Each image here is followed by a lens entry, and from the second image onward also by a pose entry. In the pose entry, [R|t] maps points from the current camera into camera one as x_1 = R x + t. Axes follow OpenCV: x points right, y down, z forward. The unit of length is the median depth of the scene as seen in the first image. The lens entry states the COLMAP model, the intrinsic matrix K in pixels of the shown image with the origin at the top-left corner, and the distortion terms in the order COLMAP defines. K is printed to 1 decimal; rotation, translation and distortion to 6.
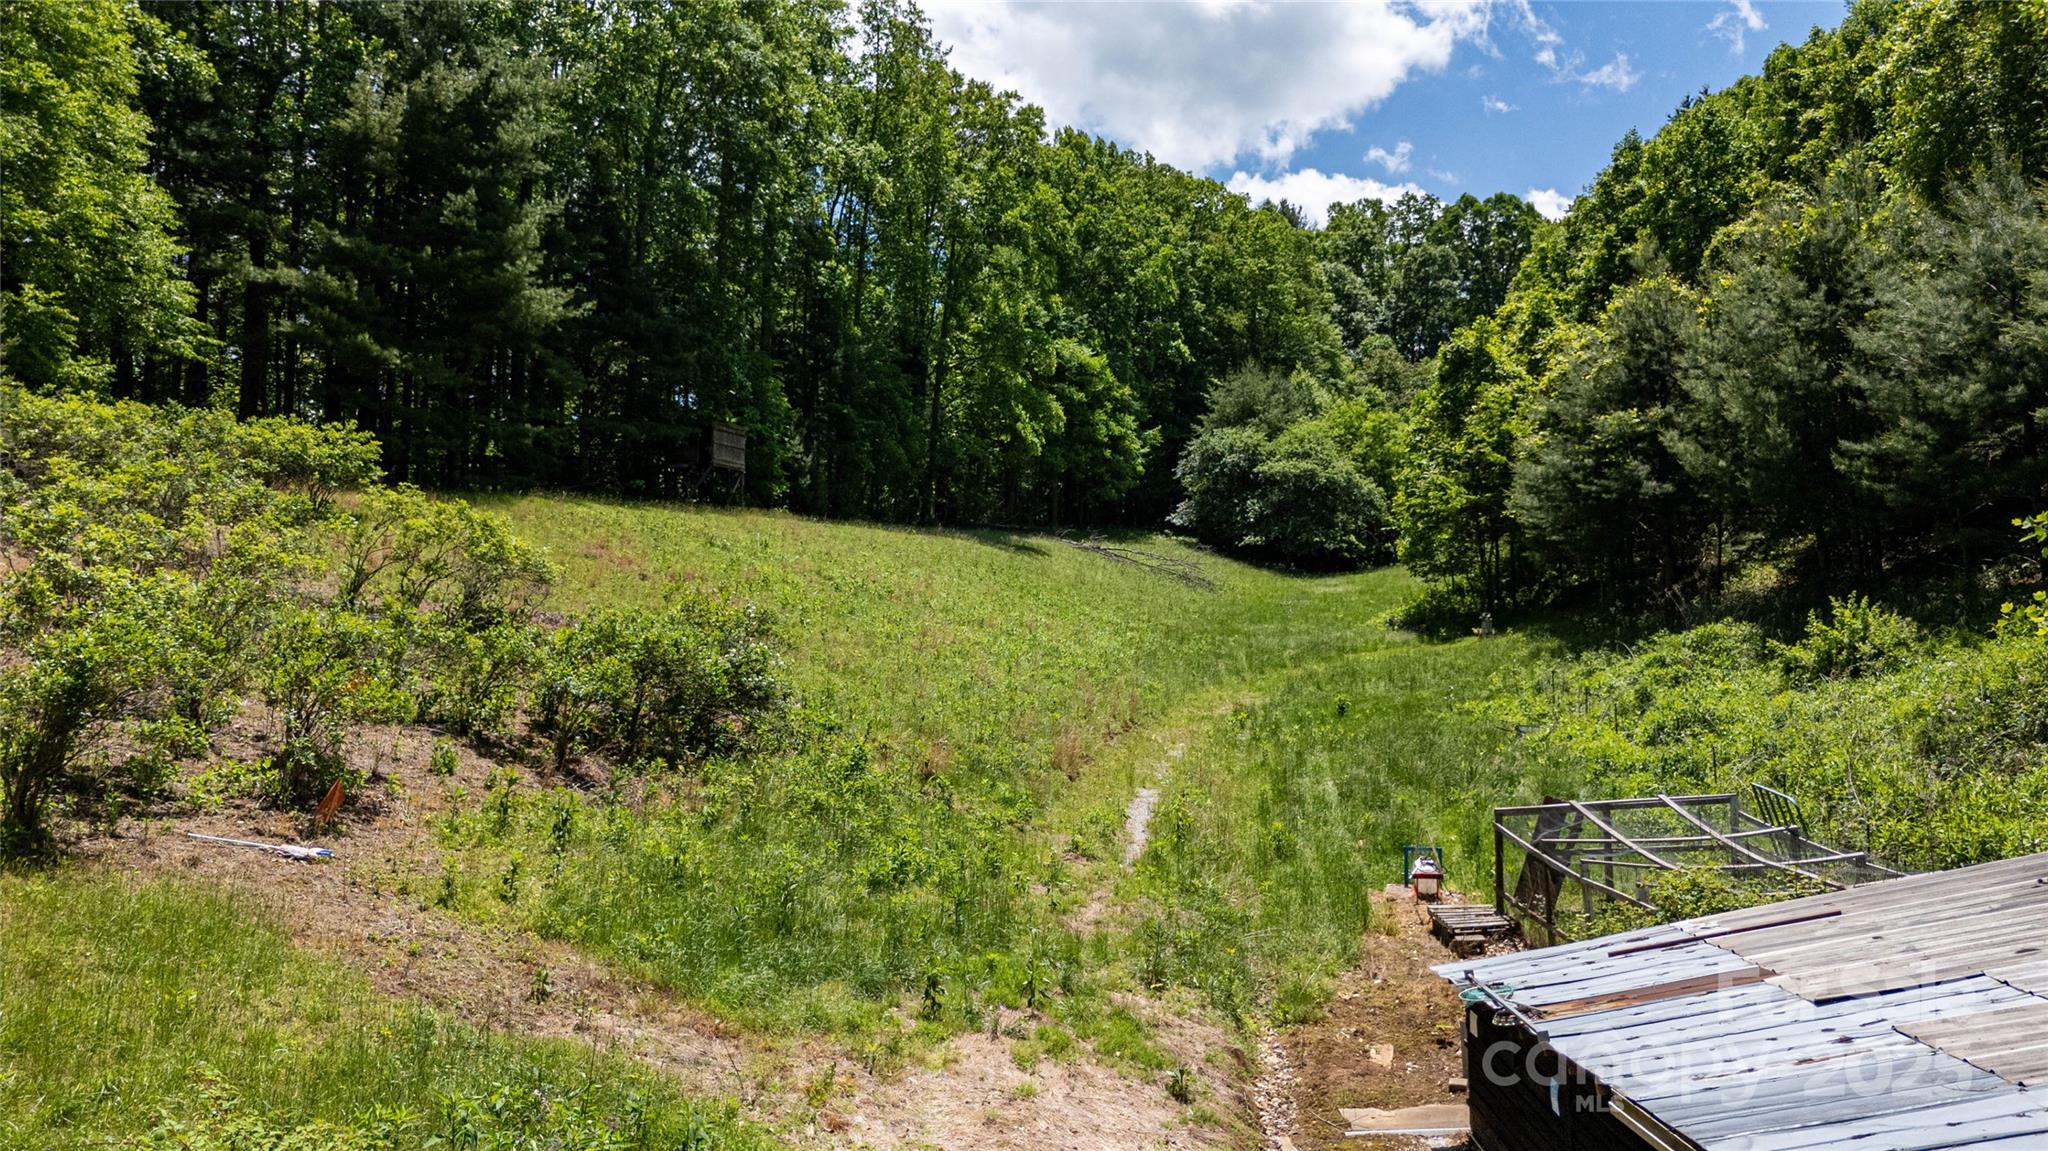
lens RADIAL K [[1538.9, 0, 1045.9], [0, 1538.9, 562.5], [0, 0, 1]] dist [0.064385, -0.011307]
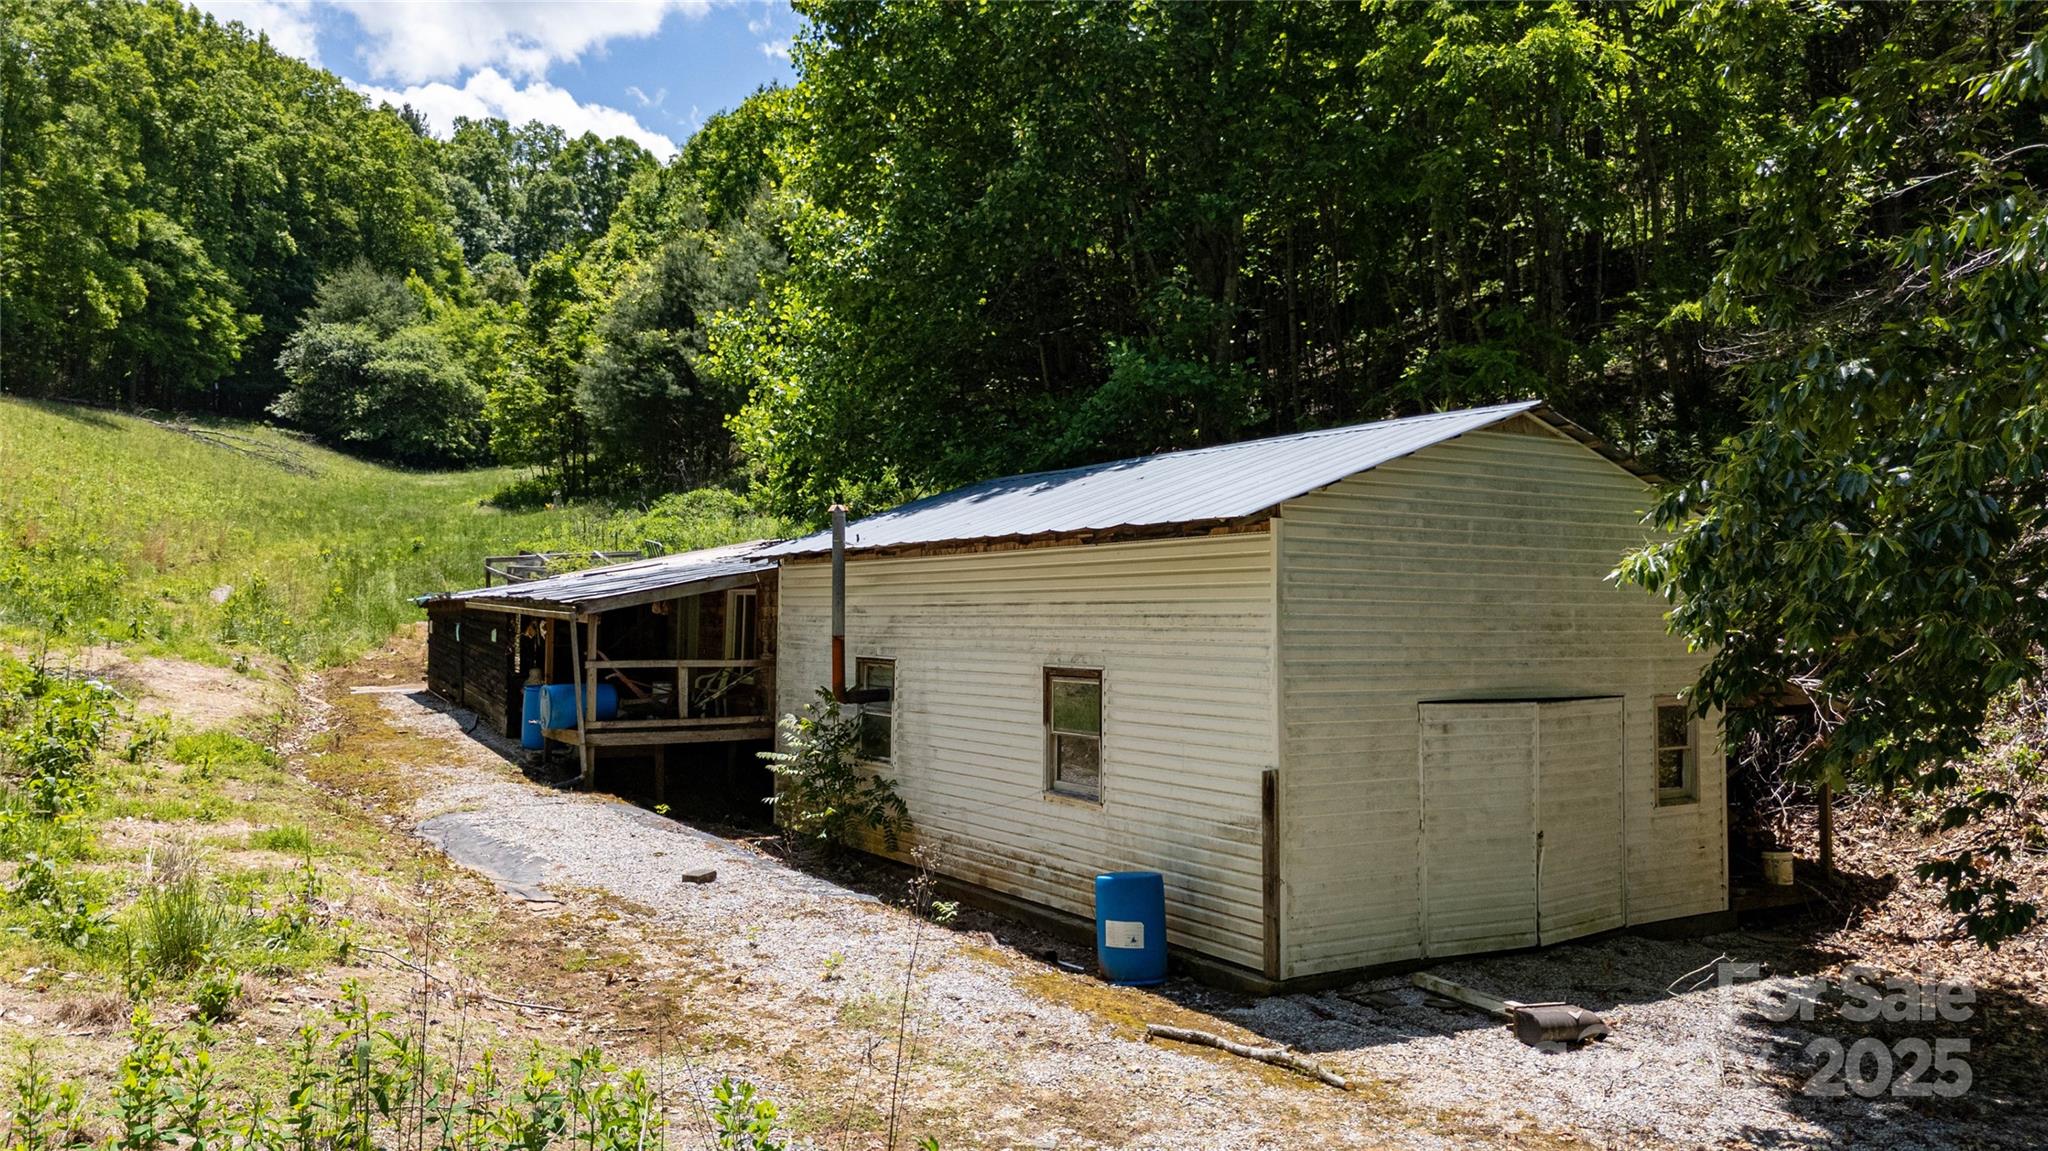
lens RADIAL K [[1538.9, 0, 1018.4], [0, 1538.9, 558.8], [0, 0, 1]] dist [0.064385, -0.011307]
pose [[0.864764, 0.023450, 0.501631, -0.005952], [-0.043375, 0.998664, 0.028090, 0.021603], [-0.500302, -0.046049, 0.864625, -0.136881]]
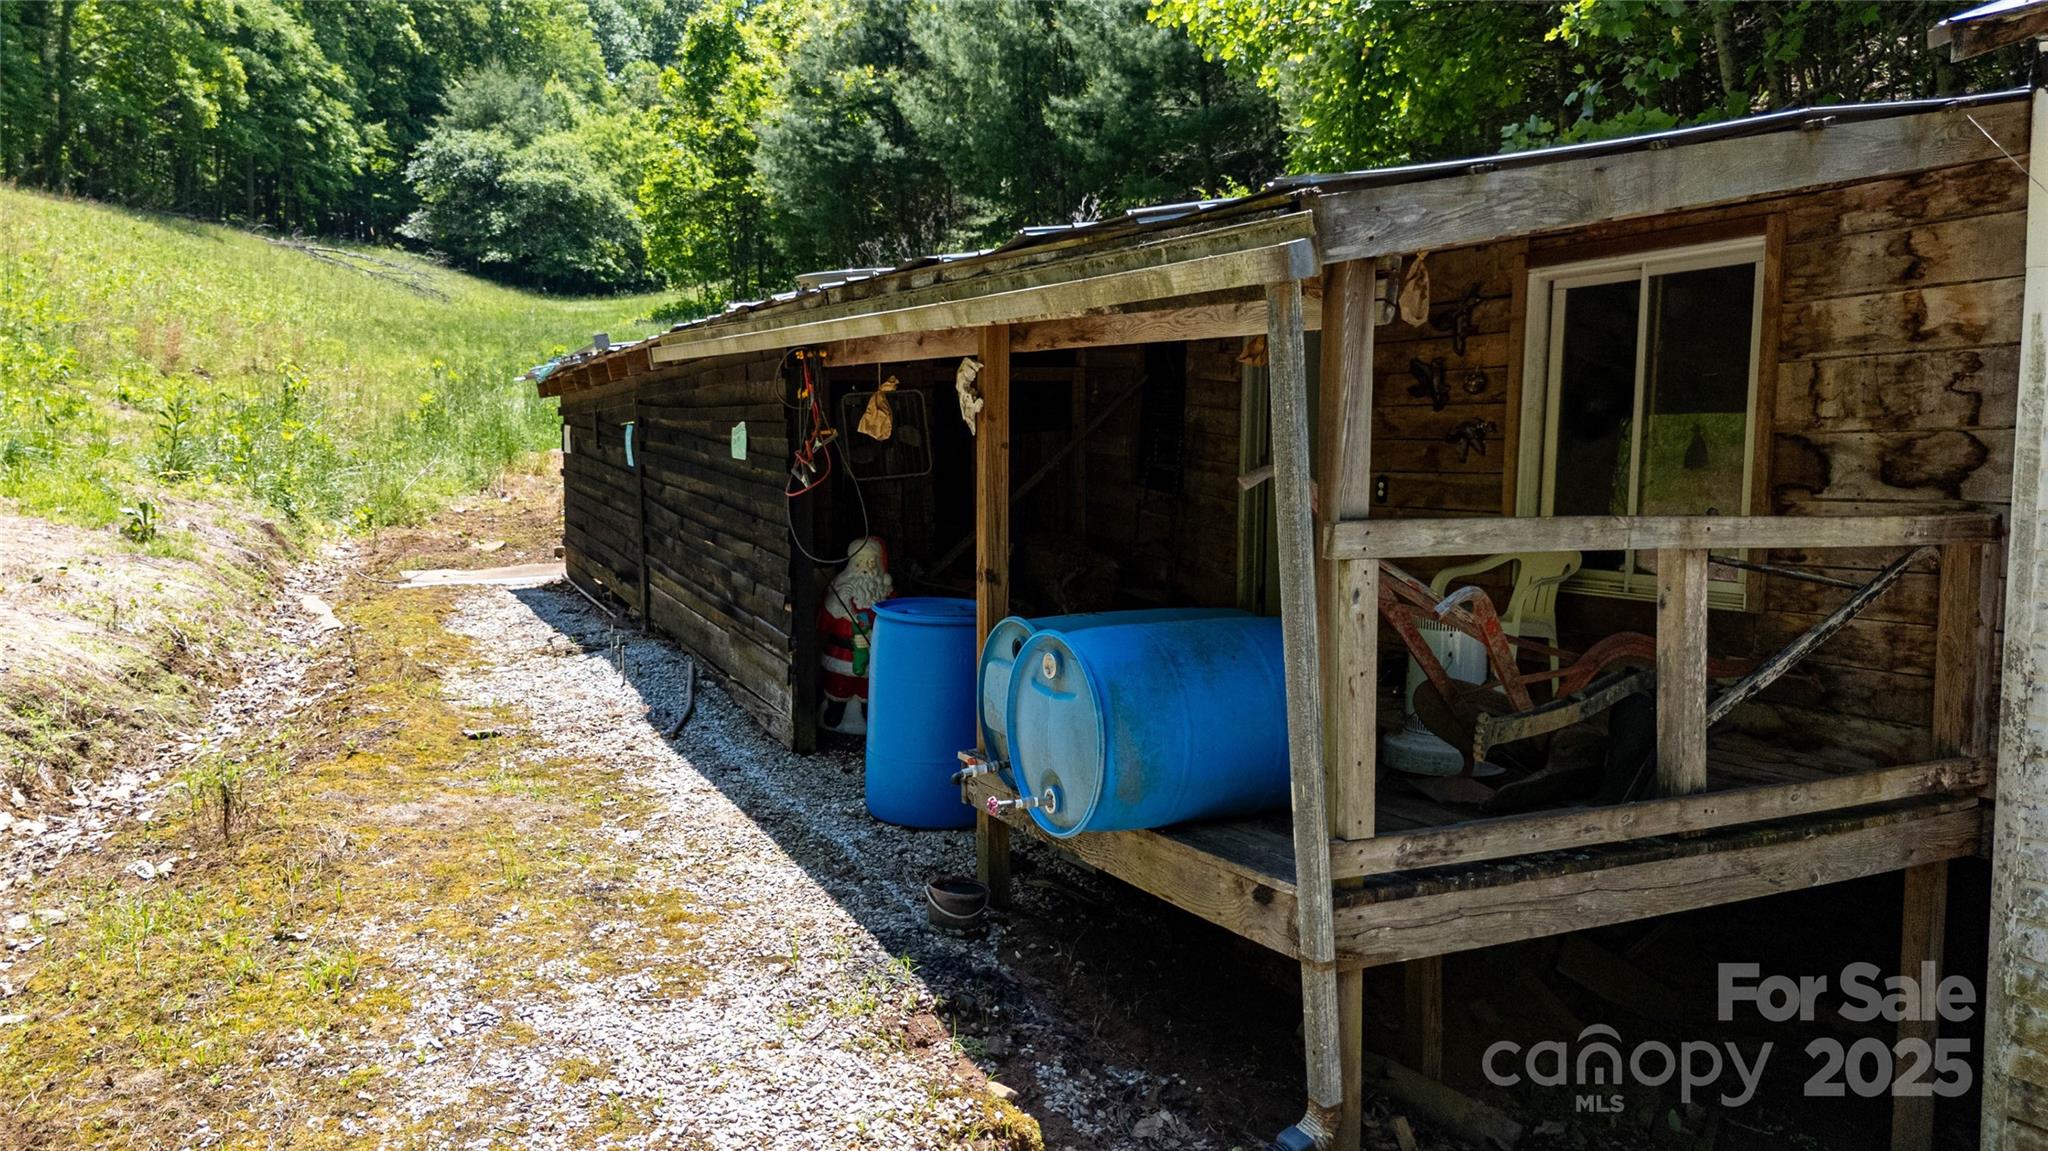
lens RADIAL K [[1538.9, 0, 1023.2], [0, 1538.9, 546.3], [0, 0, 1]] dist [0.064385, -0.011307]
pose [[0.904819, -0.021891, 0.425233, 0.022938], [-0.031867, 0.992395, 0.118896, 0.038674], [-0.424602, -0.121131, 0.897241, 0.027198]]
